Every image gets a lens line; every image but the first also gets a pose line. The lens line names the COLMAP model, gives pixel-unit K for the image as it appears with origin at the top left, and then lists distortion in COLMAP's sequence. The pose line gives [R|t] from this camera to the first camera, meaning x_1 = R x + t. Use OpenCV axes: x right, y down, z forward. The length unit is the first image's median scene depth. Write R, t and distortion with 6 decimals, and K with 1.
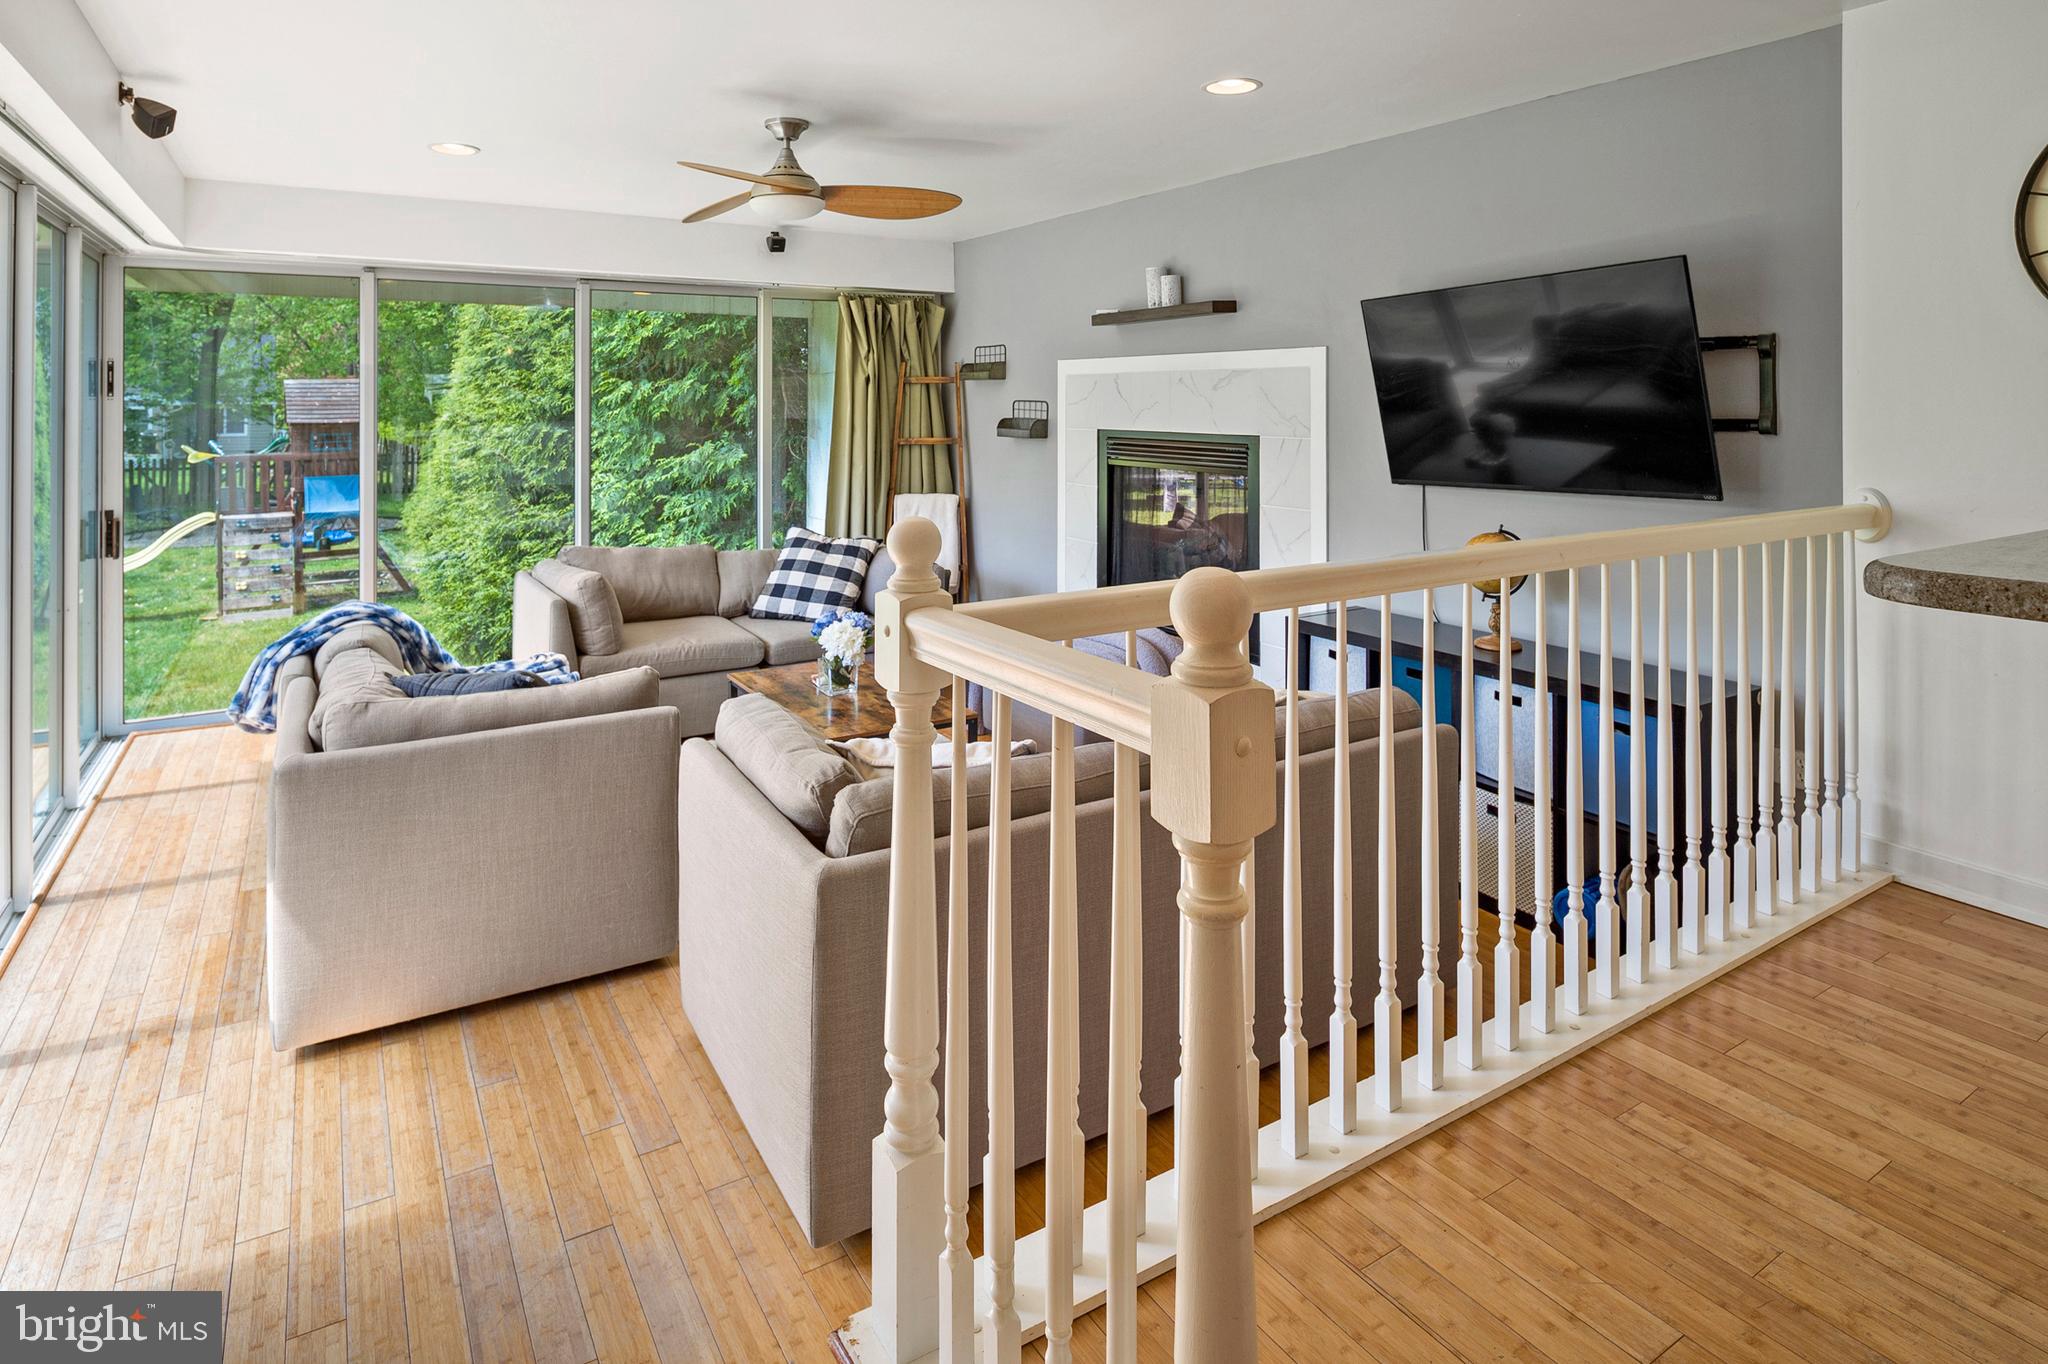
lens RADIAL K [[1111.9, 0, 1014.5], [0, 1111.9, 395.2], [0, 0, 1]] dist [-0.002828, -0.002519]
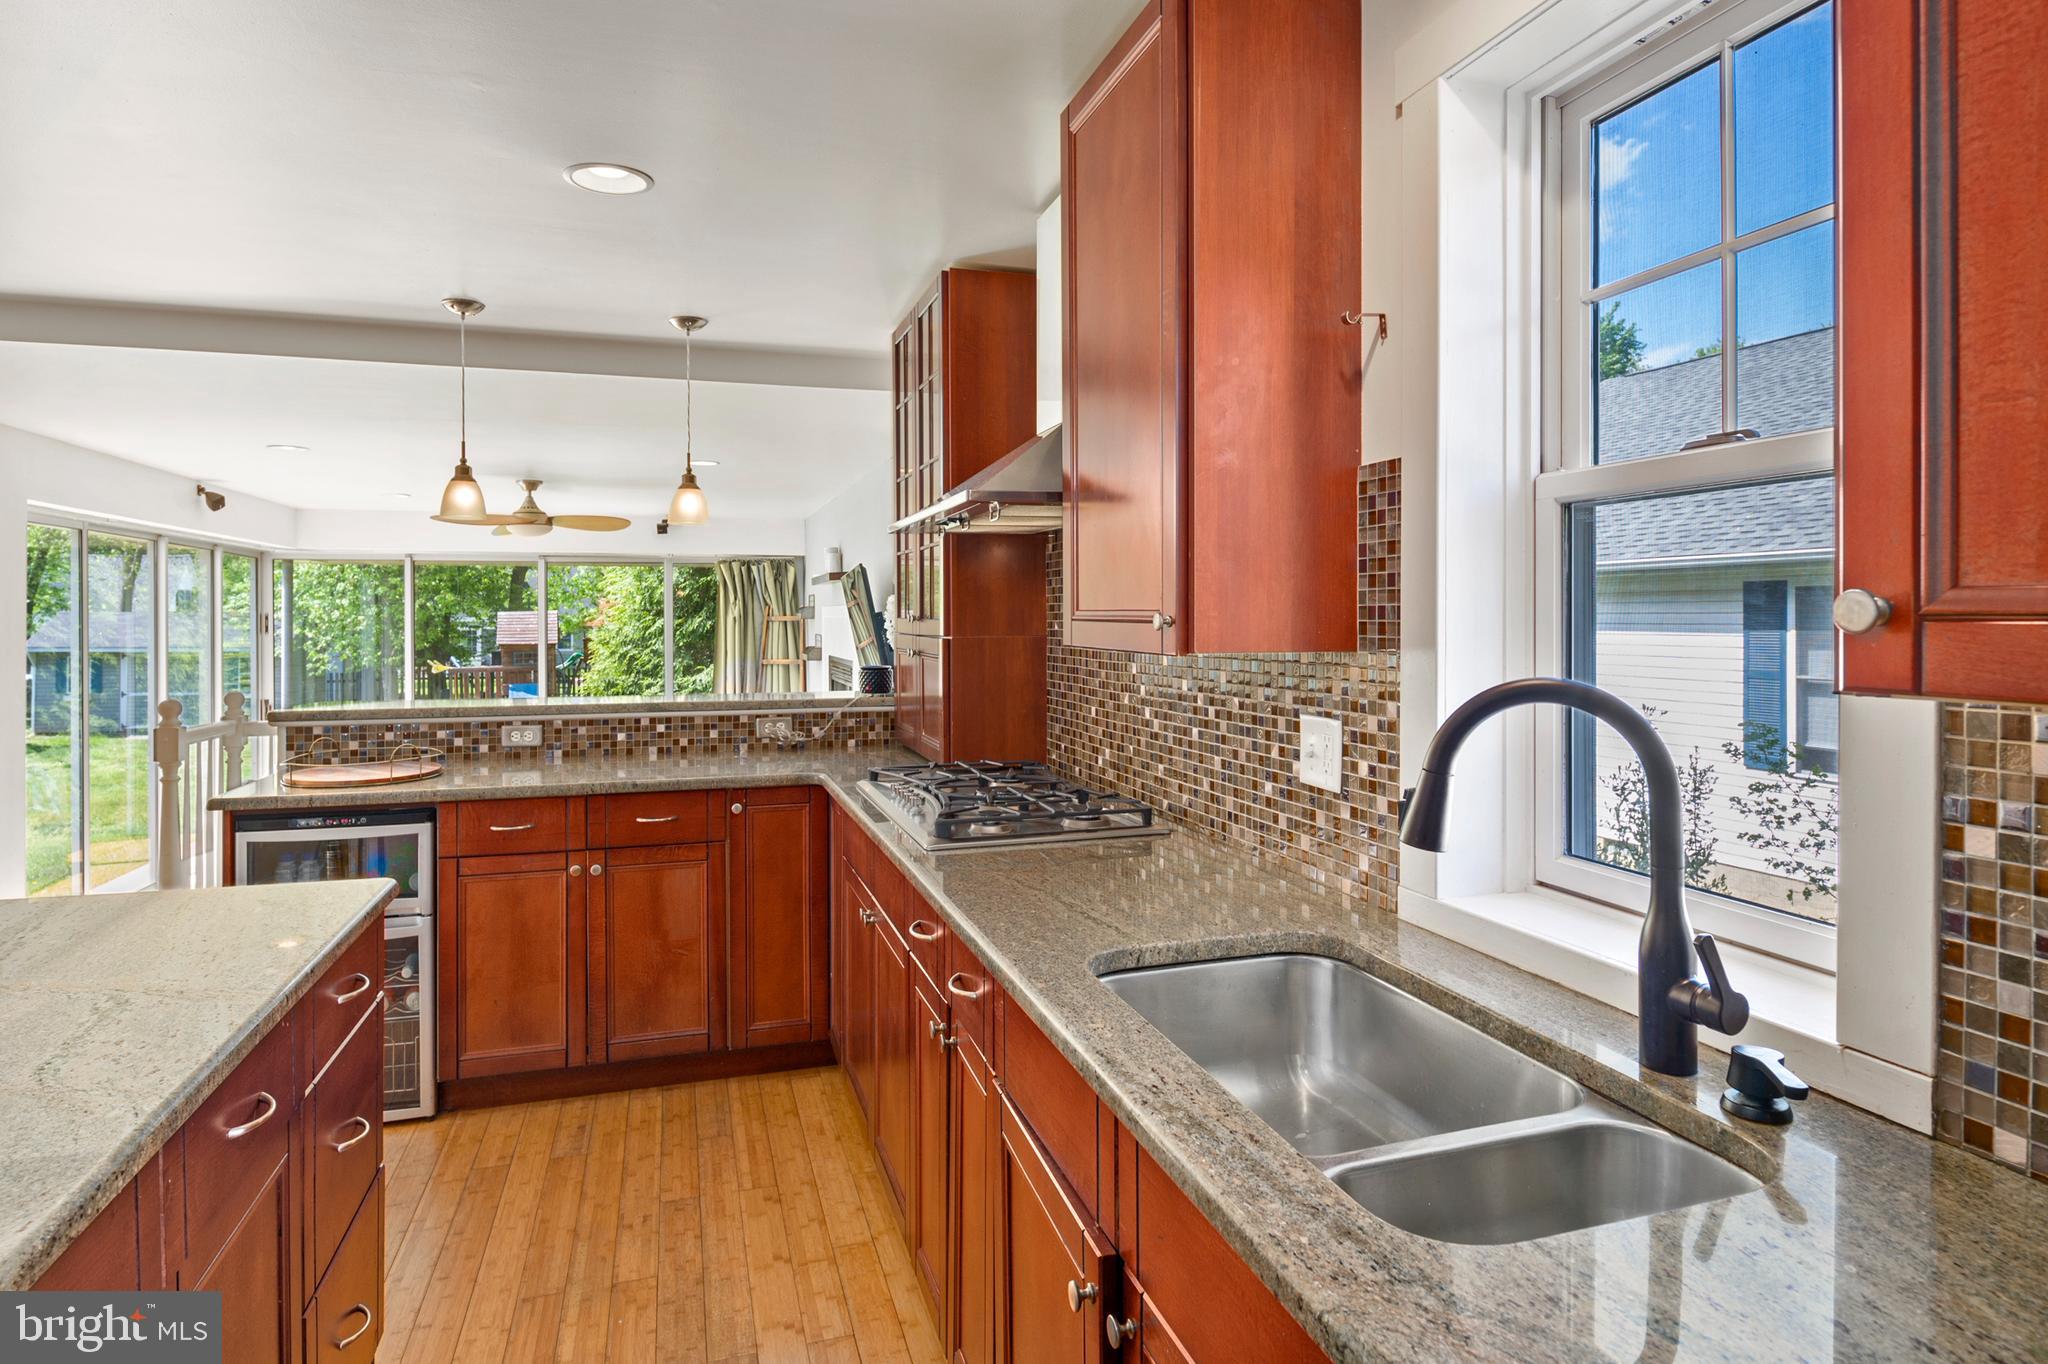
lens RADIAL K [[1110.5, 0, 1022.4], [0, 1110.5, 615.9], [0, 0, 1]] dist [-0.004602, -0.002430]
pose [[0.967696, -0.003629, -0.252095, 0.659888], [0.004538, 0.999985, 0.003023, -0.023188], [0.252081, -0.004070, 0.967698, -0.331814]]
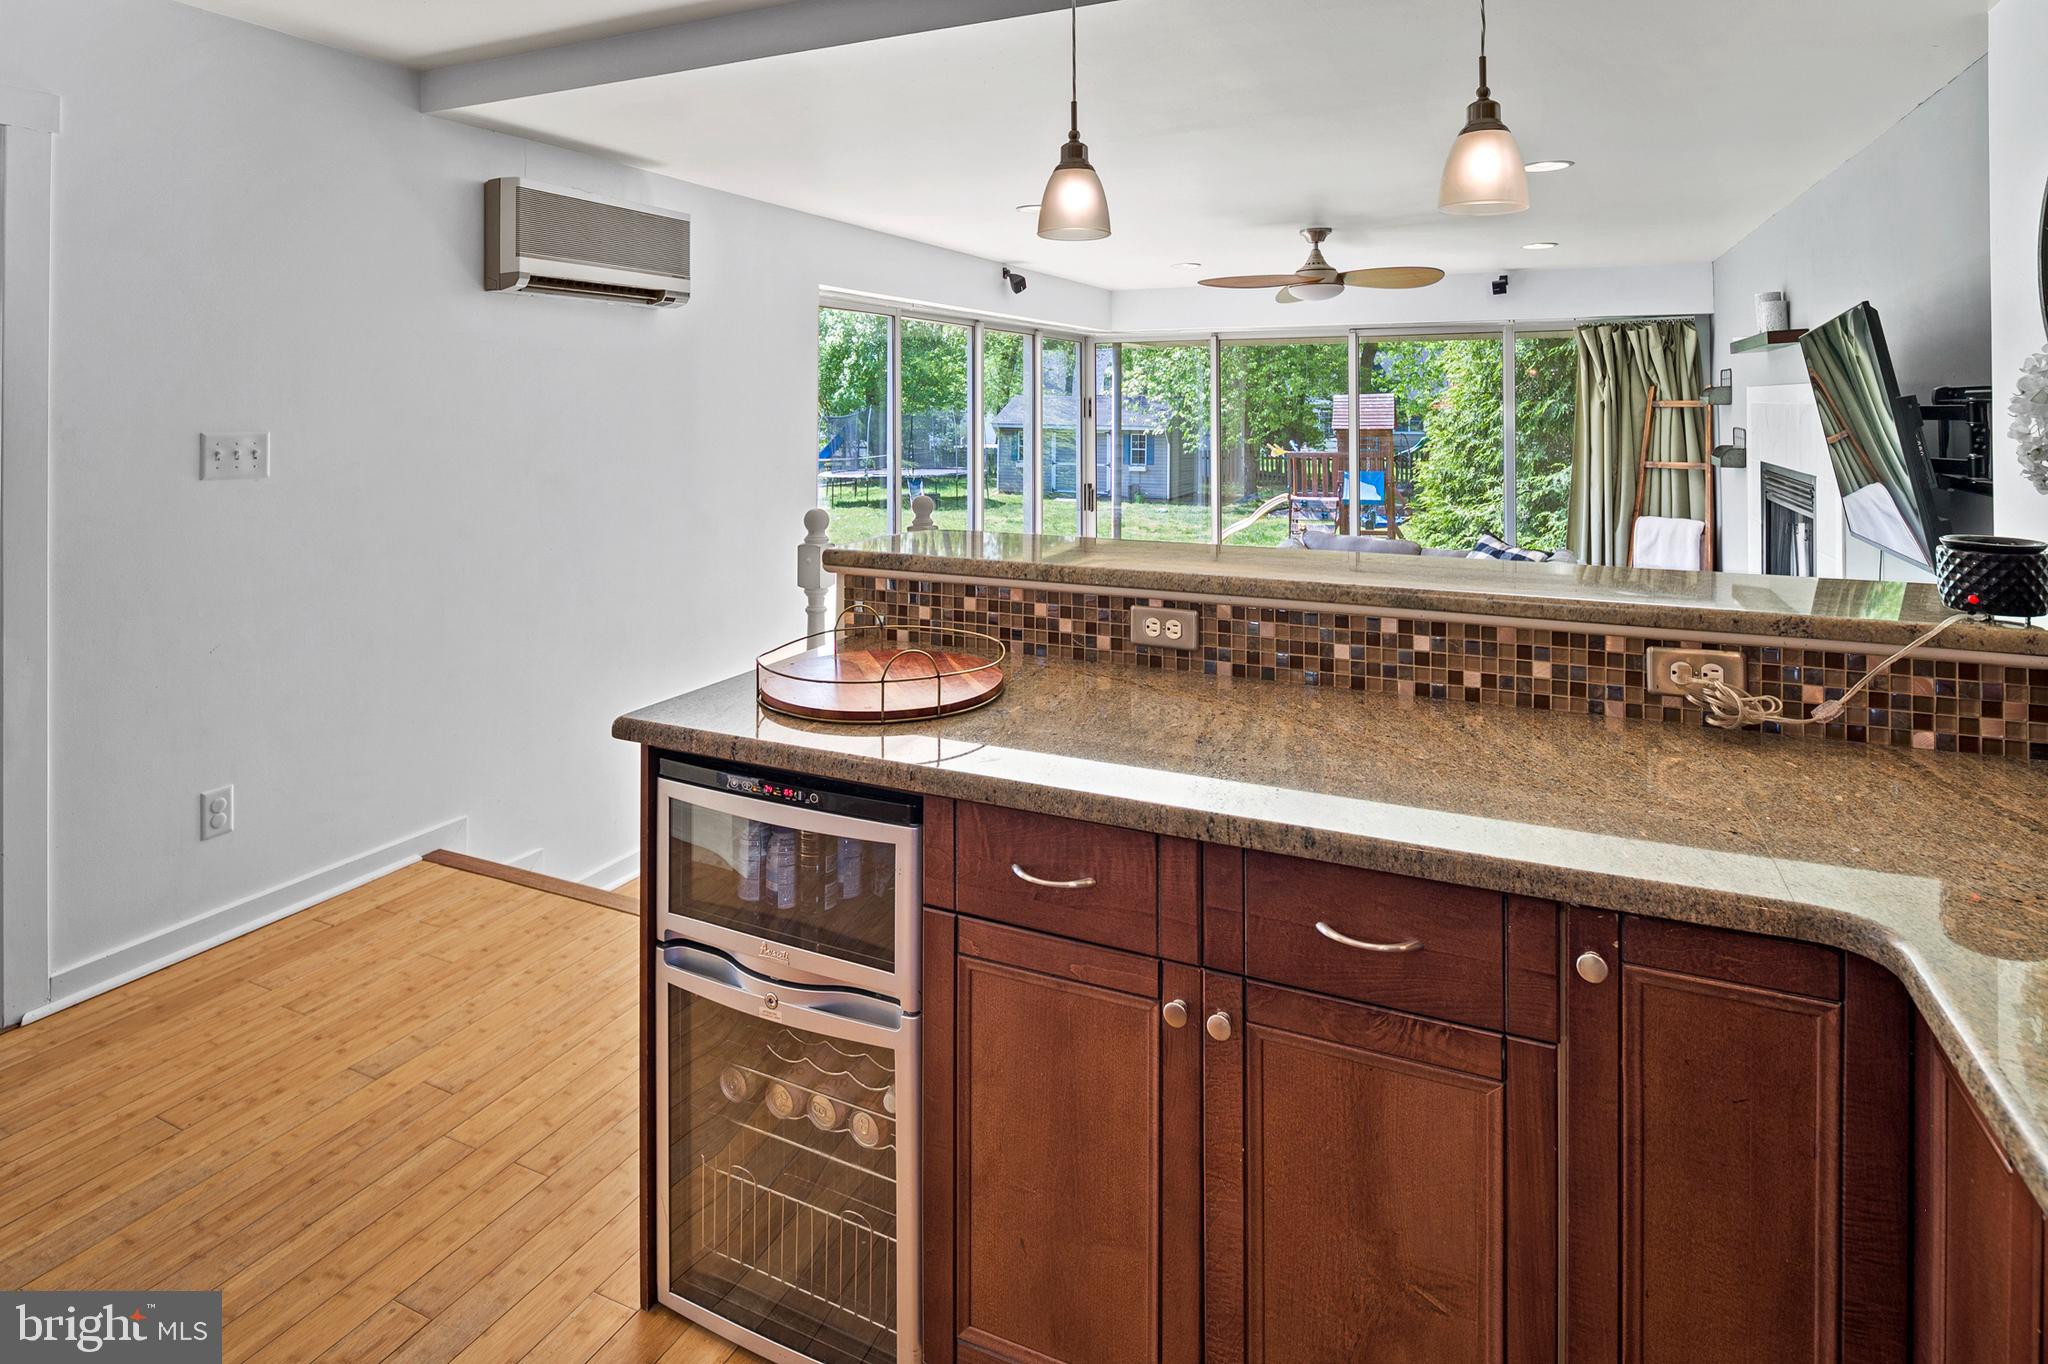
lens RADIAL K [[1111.9, 0, 1014.5], [0, 1111.9, 395.2], [0, 0, 1]] dist [-0.002828, -0.002519]
pose [[0.542278, -0.006355, -0.840175, 0.502647], [0.005708, 0.999976, -0.003880, -0.024658], [0.840179, -0.002692, 0.542302, -0.043438]]
